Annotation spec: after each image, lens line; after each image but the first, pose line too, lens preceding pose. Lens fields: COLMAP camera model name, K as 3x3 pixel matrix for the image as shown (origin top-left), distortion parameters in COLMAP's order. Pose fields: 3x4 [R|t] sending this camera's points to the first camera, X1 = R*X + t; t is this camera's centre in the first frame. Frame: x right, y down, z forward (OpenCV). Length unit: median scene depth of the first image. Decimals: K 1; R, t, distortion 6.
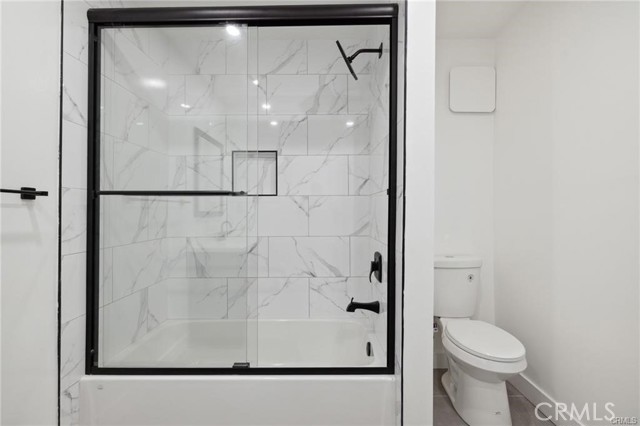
lens RADIAL K [[278.0, 0, 316.0], [0, 278.0, 212.0], [0, 0, 1]] dist [-0.000164, -0.000493]
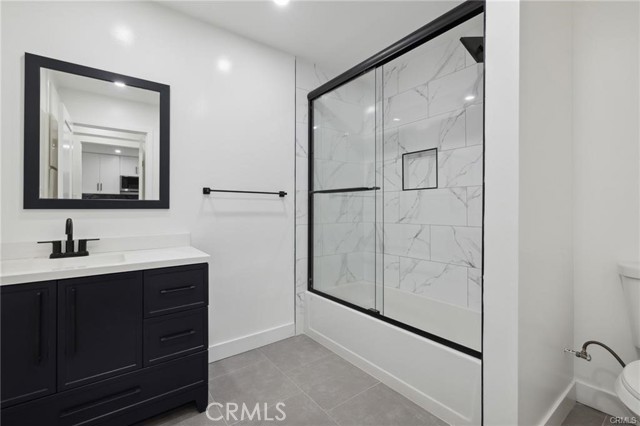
lens RADIAL K [[278.0, 0, 316.0], [0, 278.0, 212.0], [0, 0, 1]] dist [-0.000164, -0.000493]
pose [[0.613137, 0.011458, -0.789894, 0.463812], [-0.003244, 0.999923, 0.011987, 0.025676], [0.789970, -0.004787, 0.613127, -0.066646]]
